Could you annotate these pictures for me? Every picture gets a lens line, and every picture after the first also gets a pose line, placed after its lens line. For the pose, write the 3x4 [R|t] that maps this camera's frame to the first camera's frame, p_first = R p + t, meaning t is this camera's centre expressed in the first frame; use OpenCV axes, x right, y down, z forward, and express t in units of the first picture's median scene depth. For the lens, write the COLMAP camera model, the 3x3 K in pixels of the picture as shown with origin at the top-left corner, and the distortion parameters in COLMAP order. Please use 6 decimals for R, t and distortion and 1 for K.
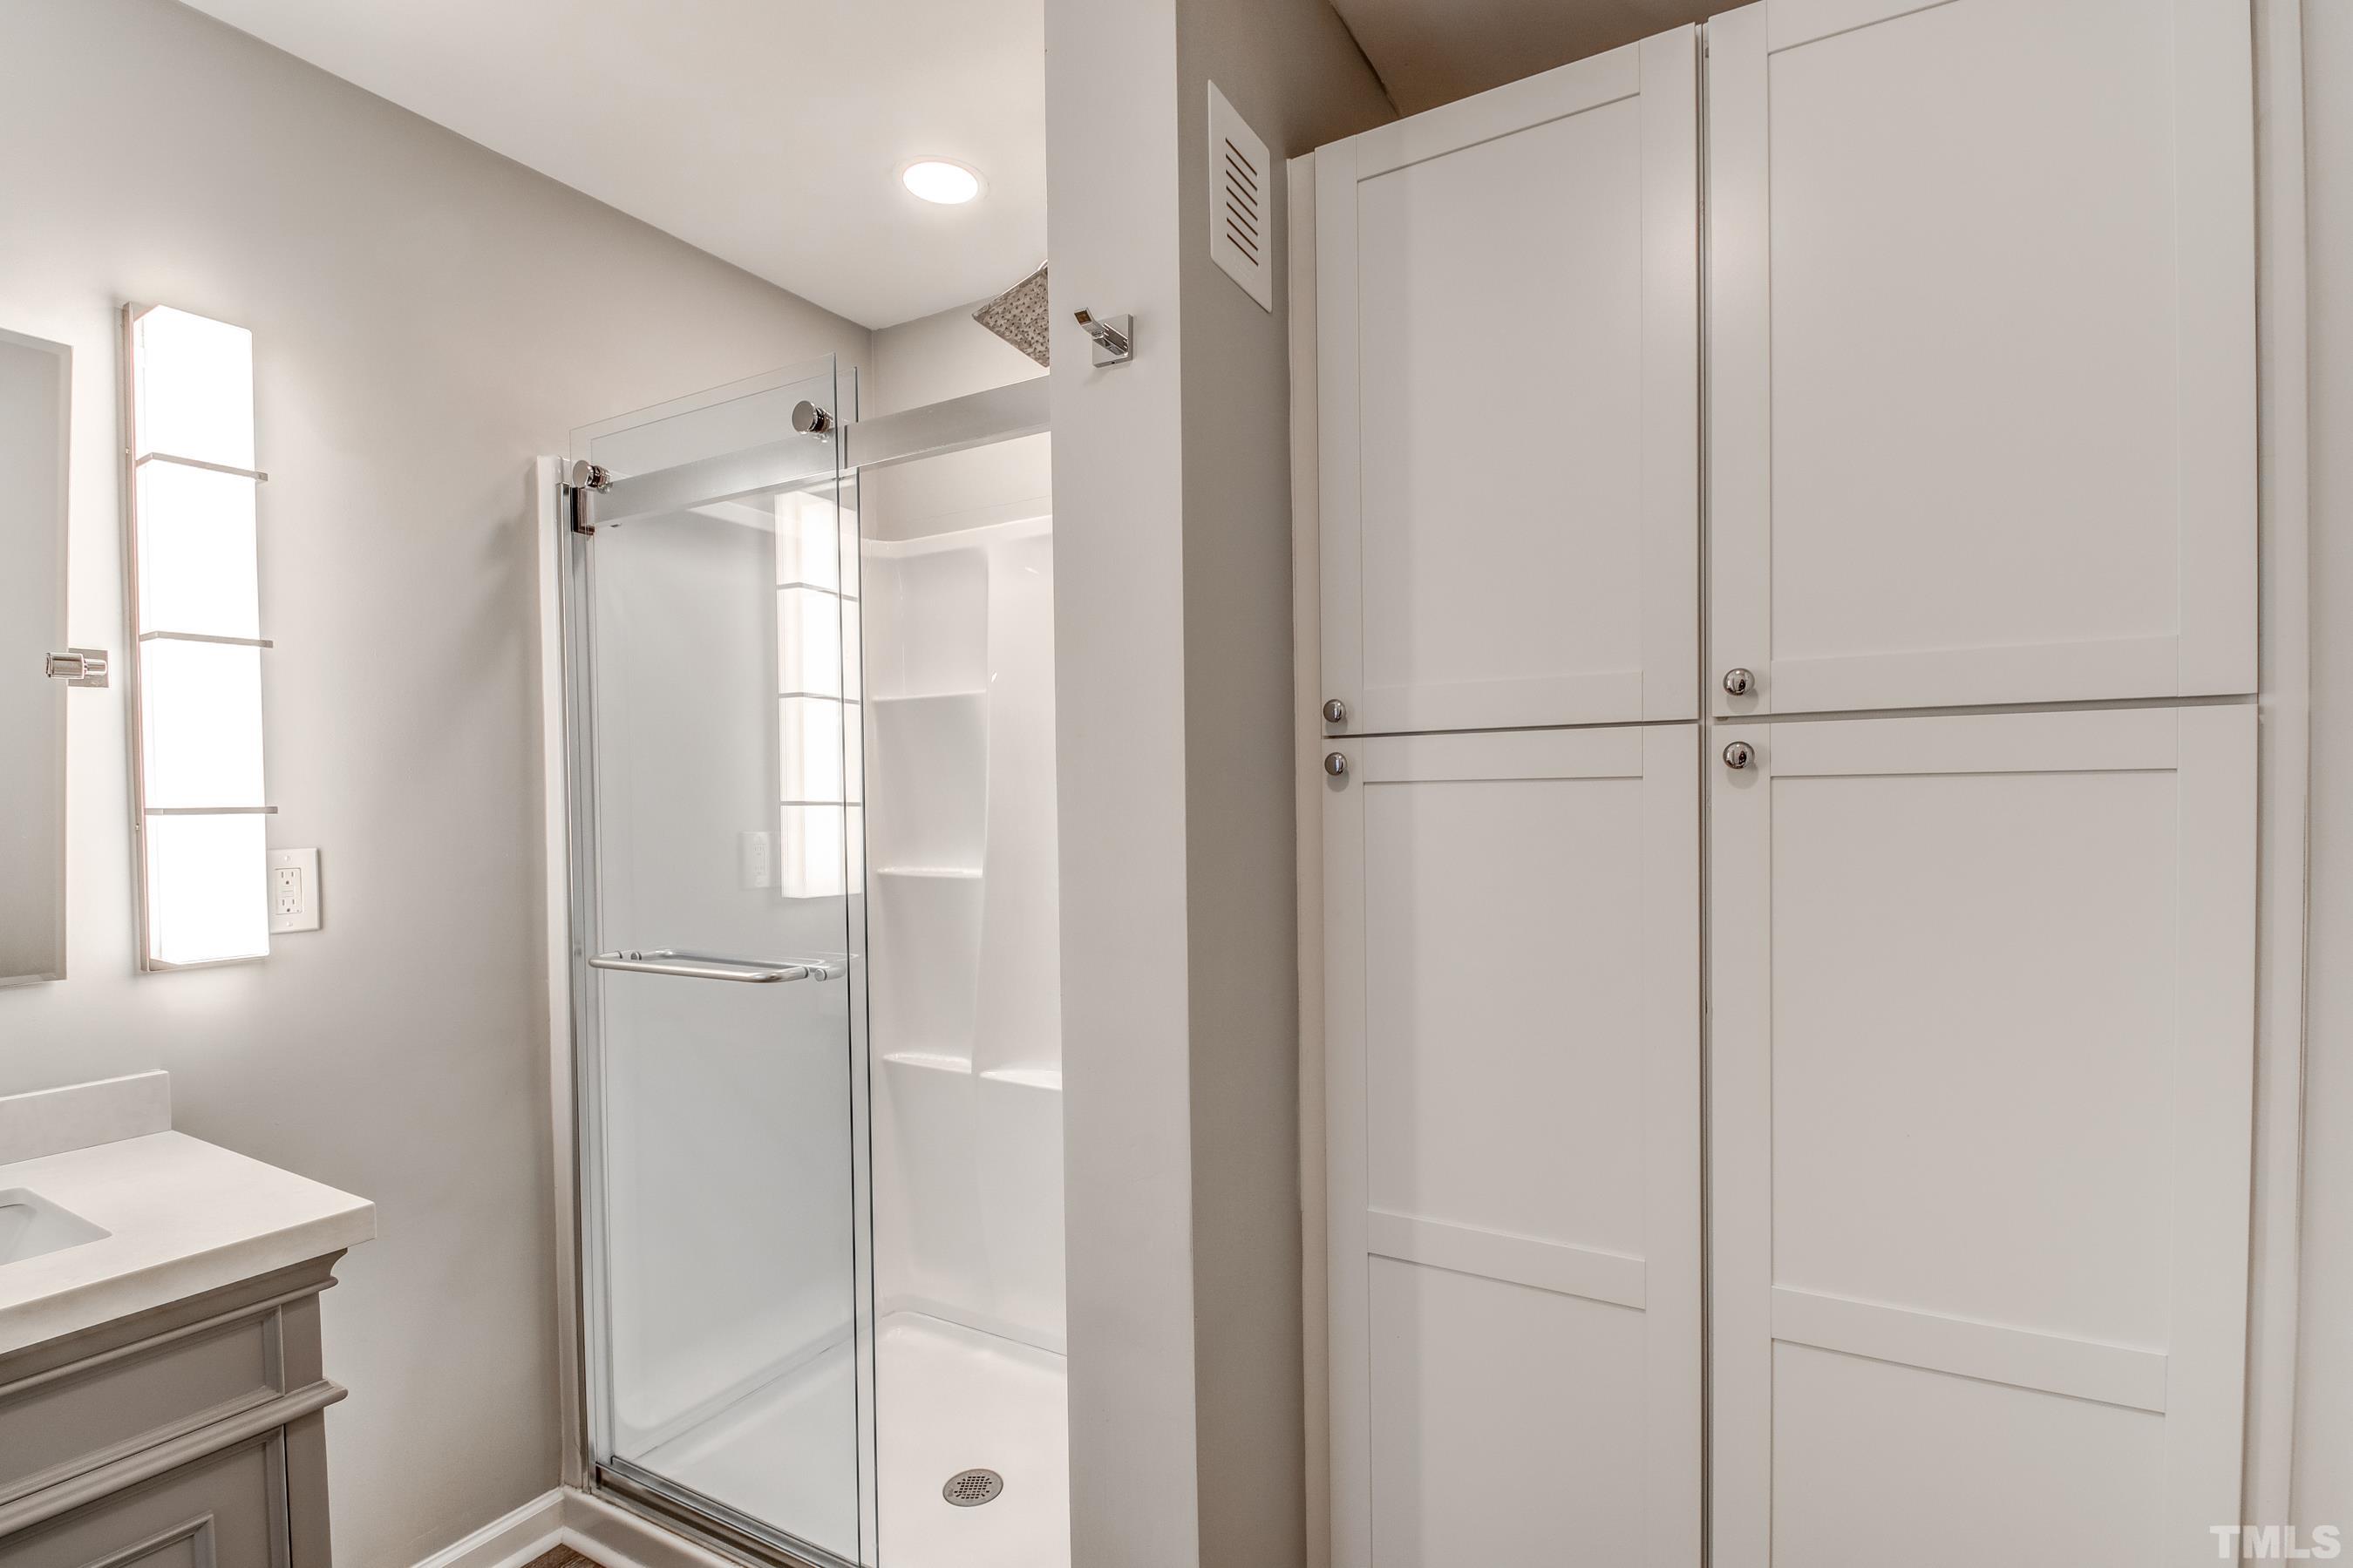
lens RADIAL K [[1084.6, 0, 1210.4], [0, 1084.6, 826.5], [0, 0, 1]] dist [-0.010670, -0.000173]
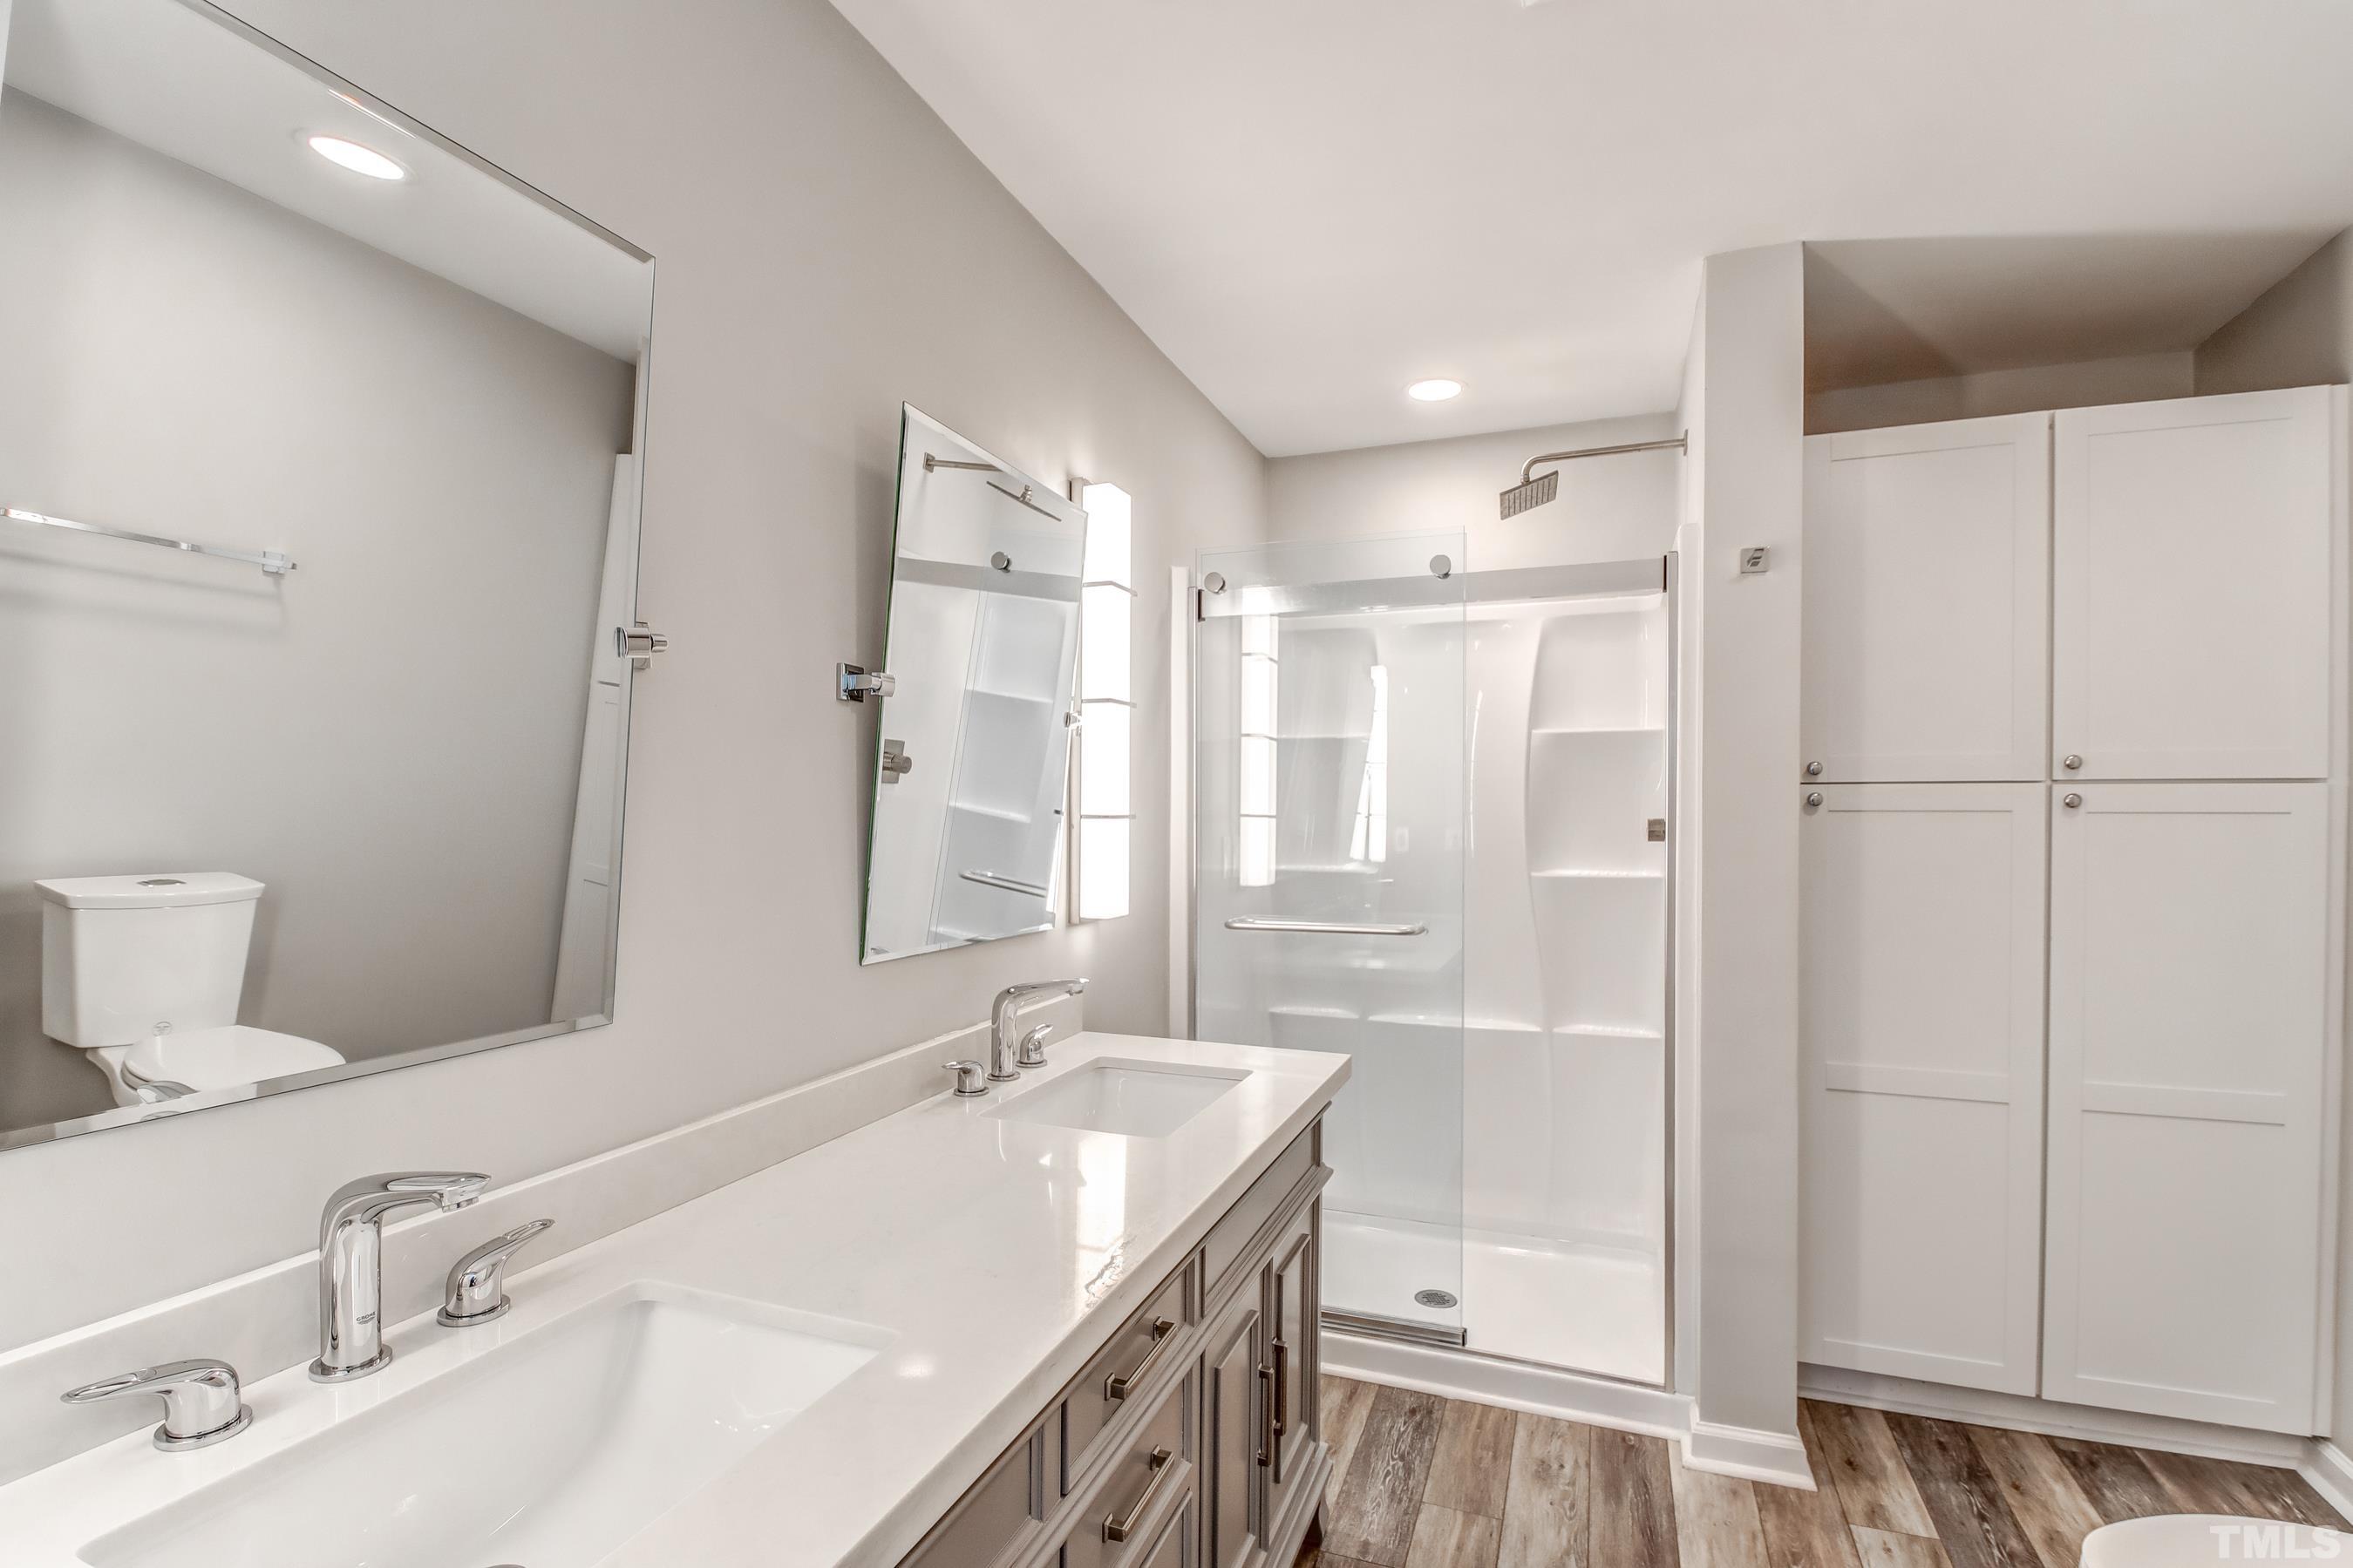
lens RADIAL K [[1098.2, 0, 1184.9], [0, 1098.2, 826.3], [0, 0, 1]] dist [0.009250, -0.014098]
pose [[0.988905, 0.012934, 0.147987, -1.113943], [-0.011042, 0.999847, -0.013599, 0.018170], [-0.148141, 0.011814, 0.988896, -0.561153]]
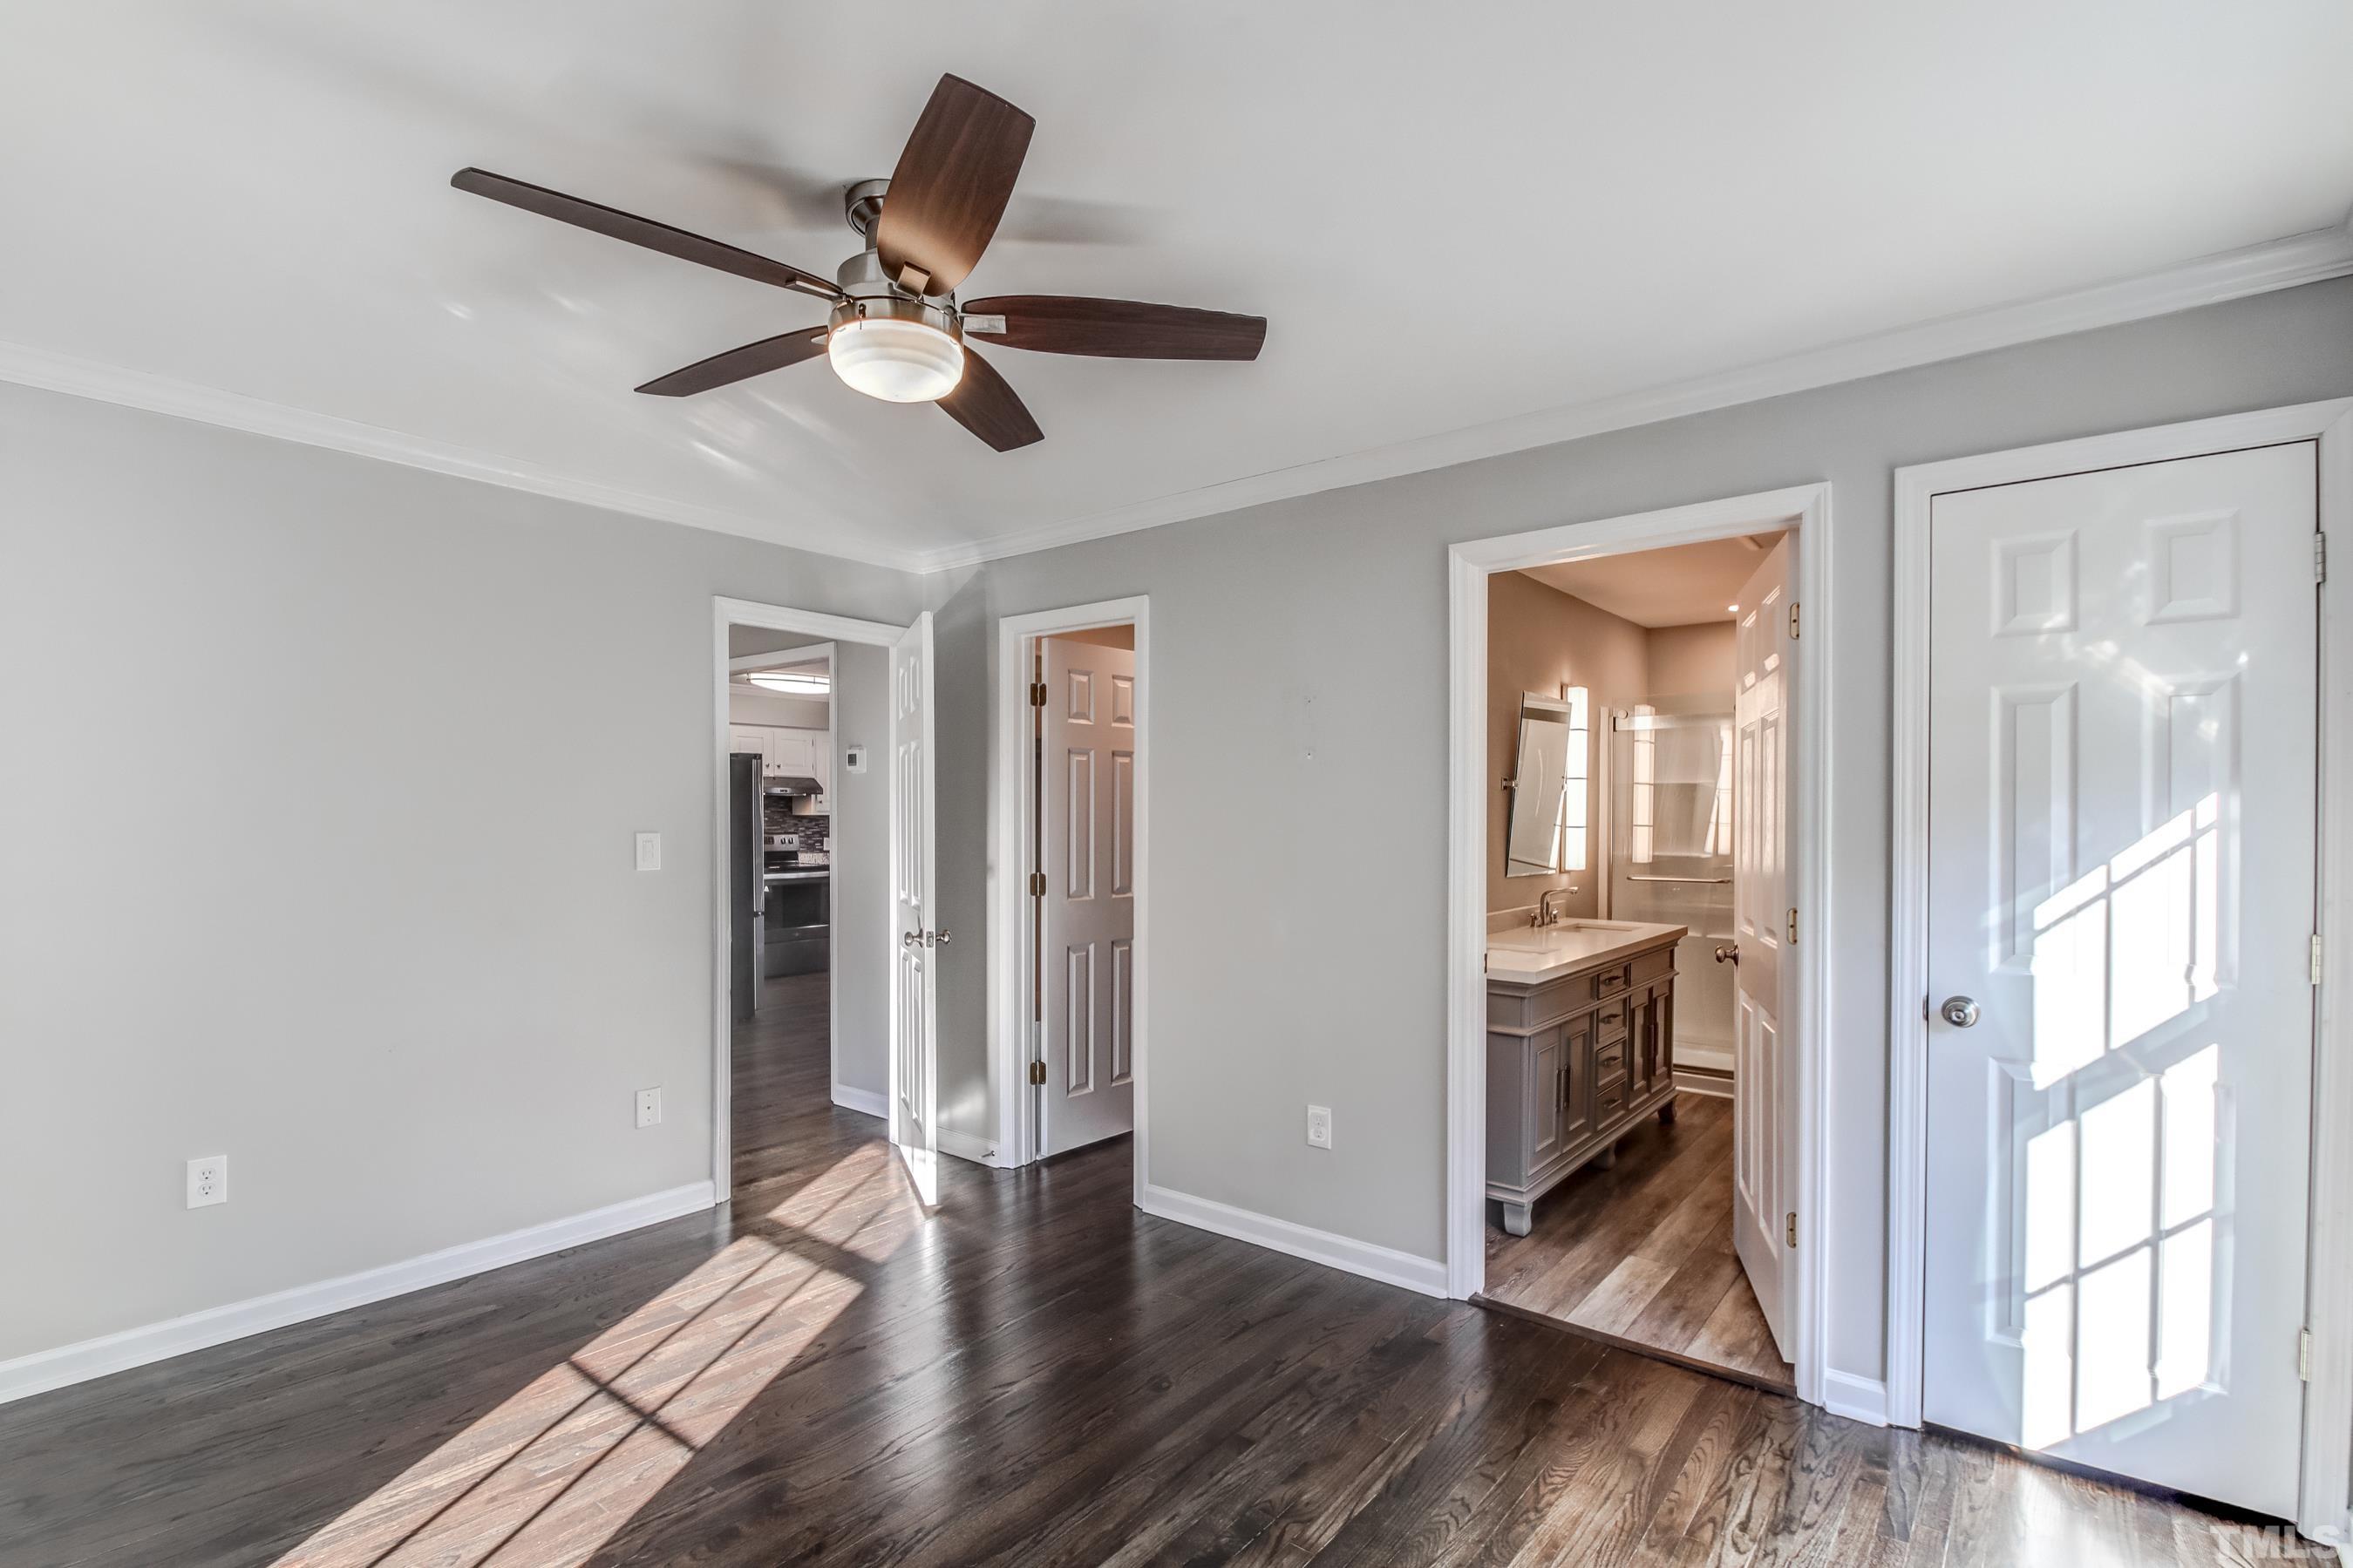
lens RADIAL K [[1103.0, 0, 1186.3], [0, 1103.0, 832.1], [0, 0, 1]] dist [0.012360, -0.017305]
pose [[0.986585, 0.018040, -0.162248, -1.699206], [-0.019245, 0.999798, -0.005856, 0.048735], [0.162110, 0.008899, 0.986733, -2.934584]]
